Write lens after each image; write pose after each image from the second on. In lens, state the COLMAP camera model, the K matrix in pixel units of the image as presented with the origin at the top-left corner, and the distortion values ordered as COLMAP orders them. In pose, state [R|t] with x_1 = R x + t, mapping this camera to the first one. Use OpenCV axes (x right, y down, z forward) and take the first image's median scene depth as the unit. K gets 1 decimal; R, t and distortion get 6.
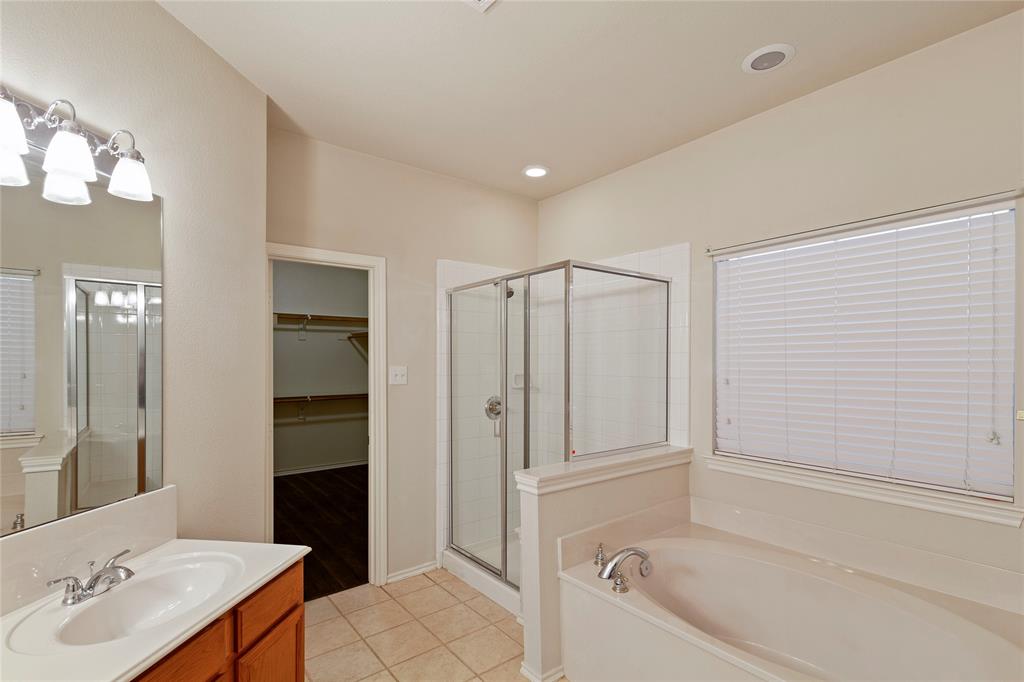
lens RADIAL K [[470.5, 0, 511.1], [0, 470.5, 361.2], [0, 0, 1]] dist [0.012928, -0.007754]
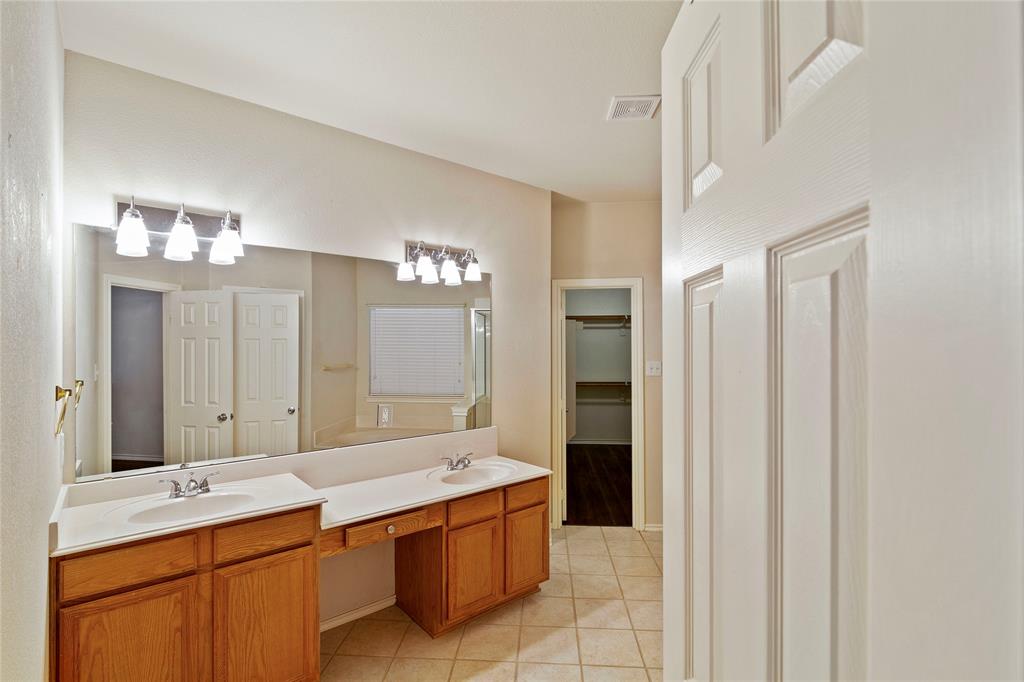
lens RADIAL K [[471.4, 0, 509.6], [0, 471.4, 344.1], [0, 0, 1]] dist [-0.000279, -0.000098]
pose [[0.732021, -0.009265, -0.681219, 0.353178], [0.004349, 0.999951, -0.008926, -0.027256], [0.681268, 0.003571, 0.732025, -0.194533]]
